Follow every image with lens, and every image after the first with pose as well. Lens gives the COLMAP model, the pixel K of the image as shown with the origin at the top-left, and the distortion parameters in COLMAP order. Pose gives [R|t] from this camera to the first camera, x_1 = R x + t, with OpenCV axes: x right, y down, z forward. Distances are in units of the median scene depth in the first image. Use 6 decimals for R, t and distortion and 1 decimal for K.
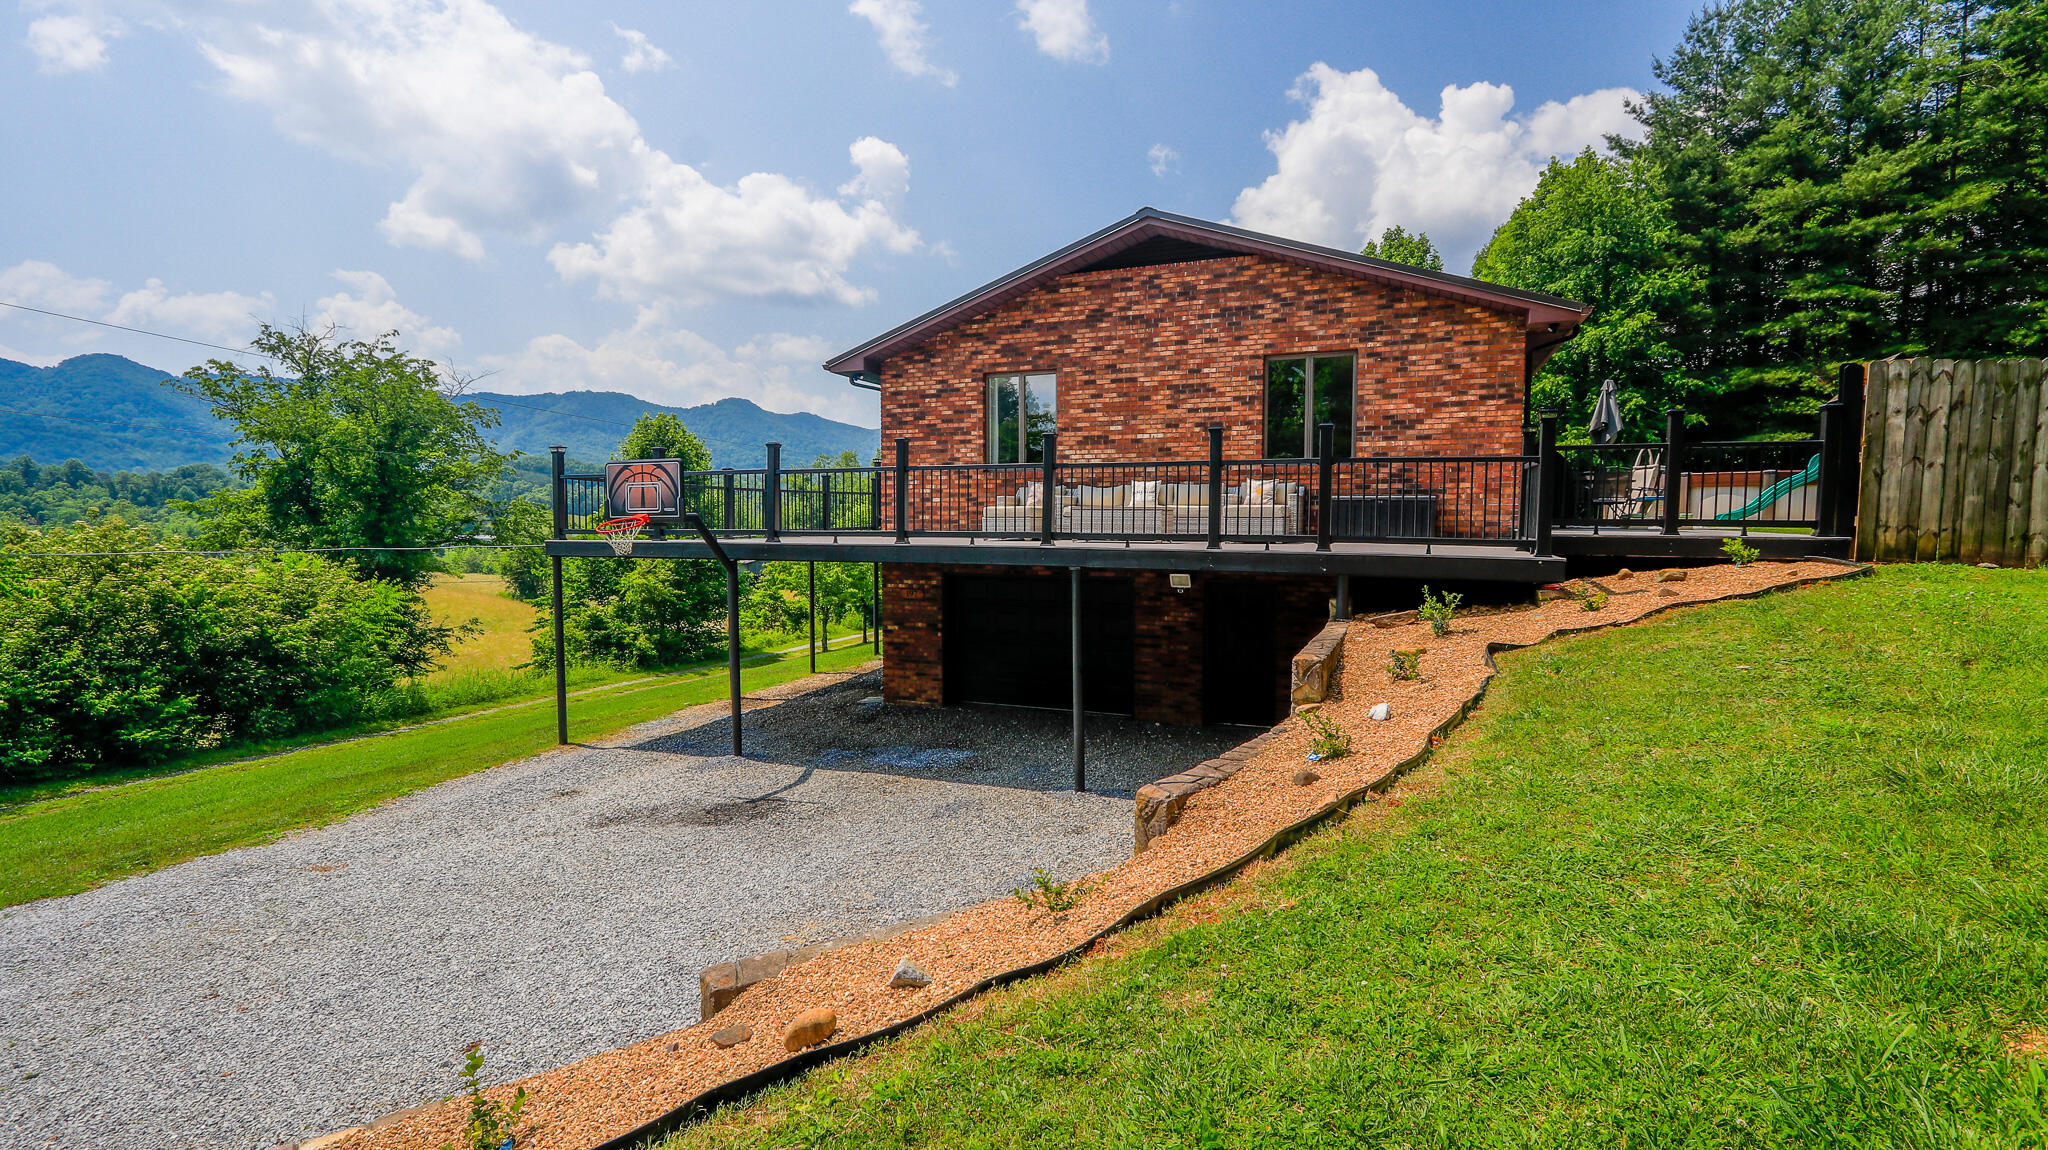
lens RADIAL K [[931.7, 0, 1017.8], [0, 931.7, 573.8], [0, 0, 1]] dist [0.005077, -0.003356]
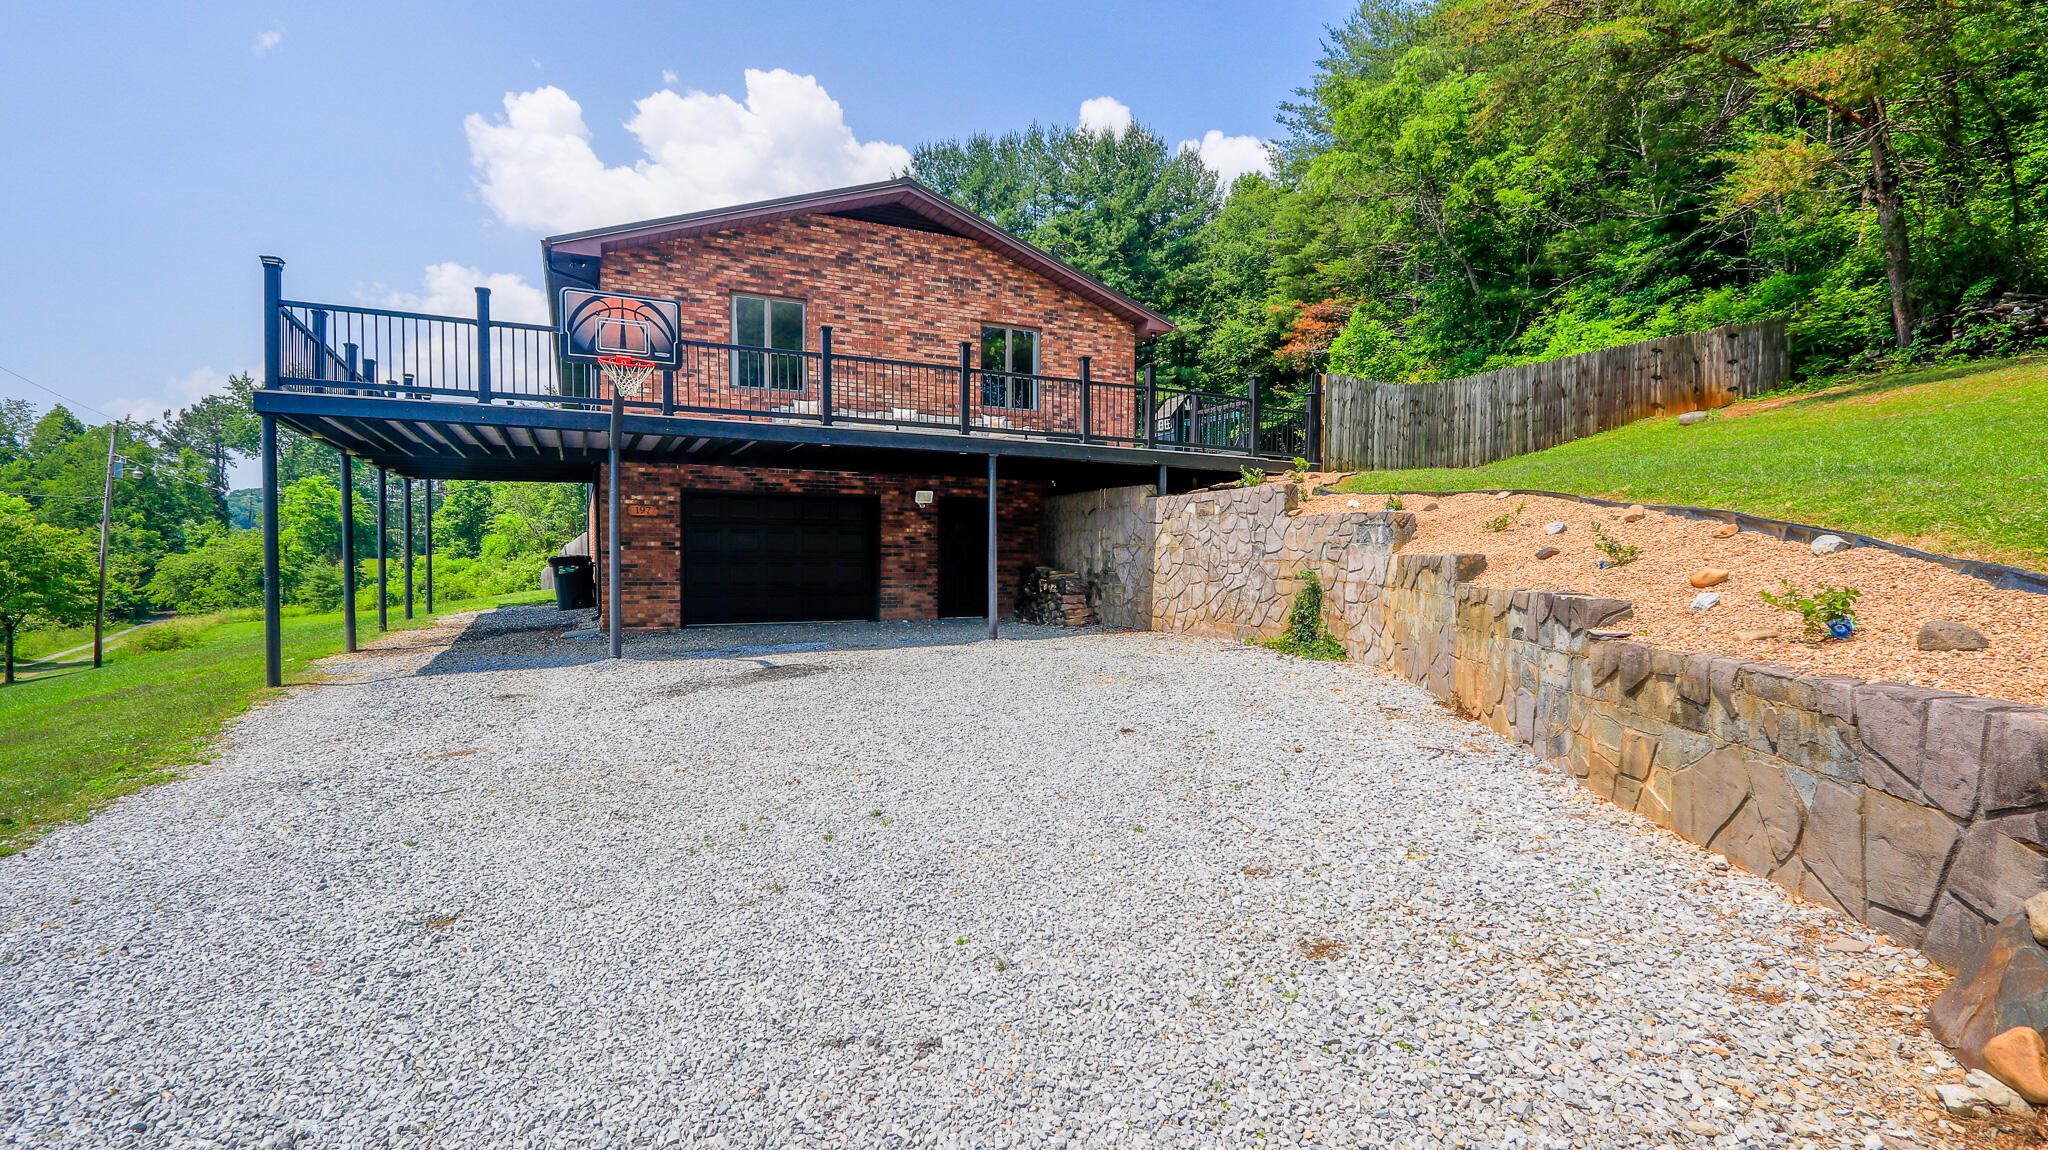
lens RADIAL K [[931.7, 0, 1017.6], [0, 931.7, 574.3], [0, 0, 1]] dist [0.005077, -0.003356]
pose [[0.671936, -0.012247, 0.740508, -0.612246], [0.038108, 0.999110, -0.018055, 0.129123], [-0.739628, 0.040351, 0.671805, 0.116587]]
